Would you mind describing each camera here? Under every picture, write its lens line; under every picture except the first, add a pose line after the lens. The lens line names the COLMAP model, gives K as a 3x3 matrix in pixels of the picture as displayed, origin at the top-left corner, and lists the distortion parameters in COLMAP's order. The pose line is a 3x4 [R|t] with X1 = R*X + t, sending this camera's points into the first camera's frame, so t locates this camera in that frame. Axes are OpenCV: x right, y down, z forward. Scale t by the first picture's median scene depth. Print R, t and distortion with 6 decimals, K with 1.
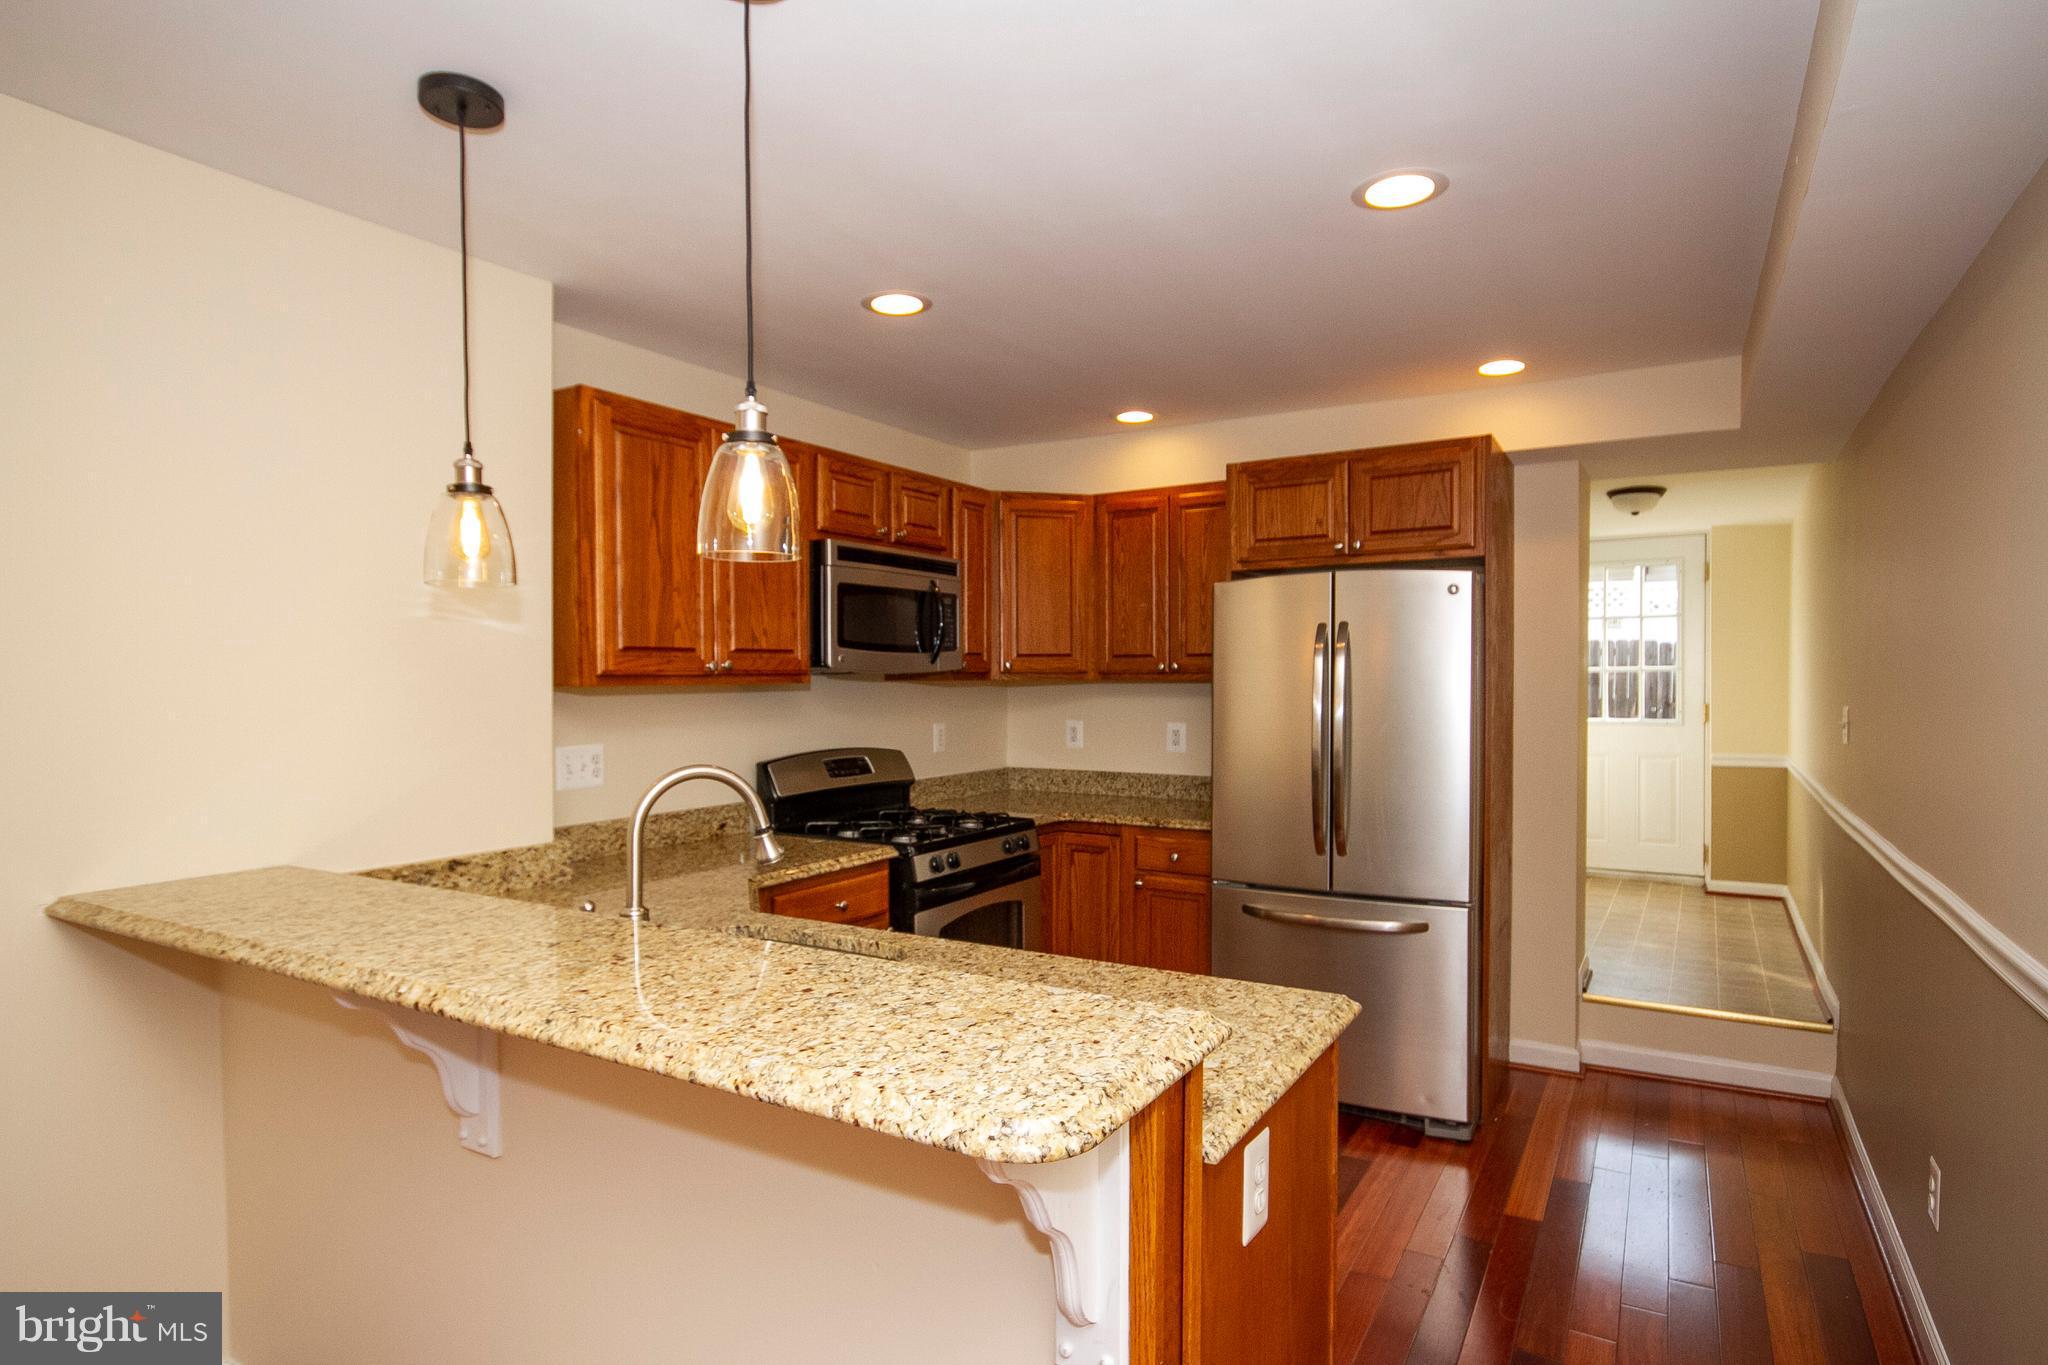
lens RADIAL K [[1080.3, 0, 1024.0], [0, 1080.3, 682.5], [0, 0, 1]] dist [-0.022976, 0.000117]
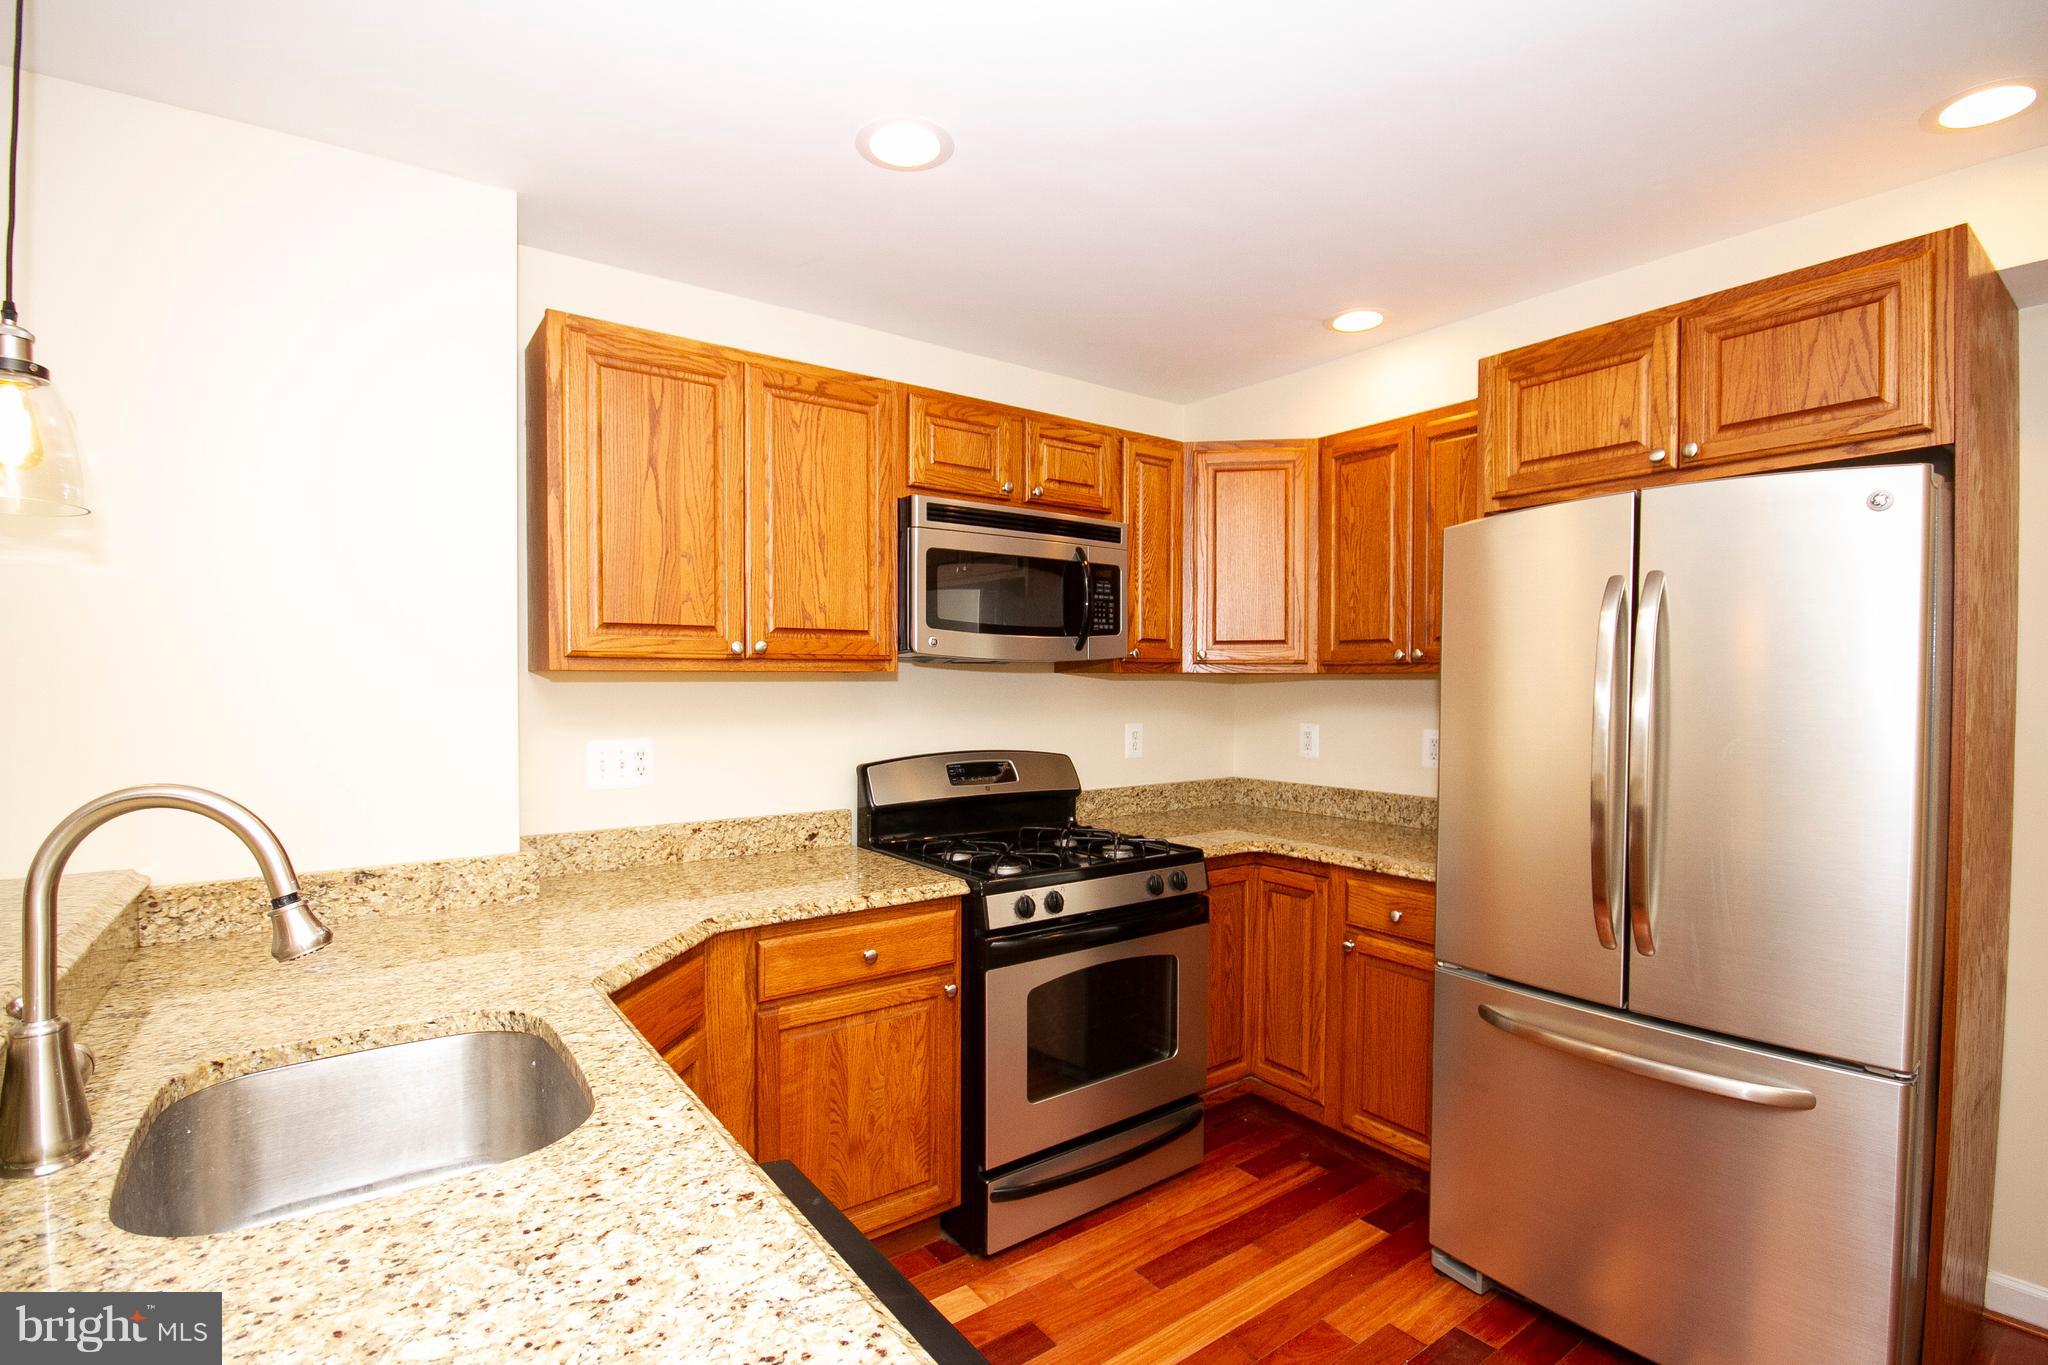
lens RADIAL K [[945.3, 0, 1014.6], [0, 945.3, 693.5], [0, 0, 1]] dist [-0.013671, 0.000433]
pose [[0.923757, 0.009981, -0.382849, 0.151834], [-0.007053, 0.999934, 0.009051, 0.009683], [0.382914, -0.005660, 0.923767, 0.339260]]
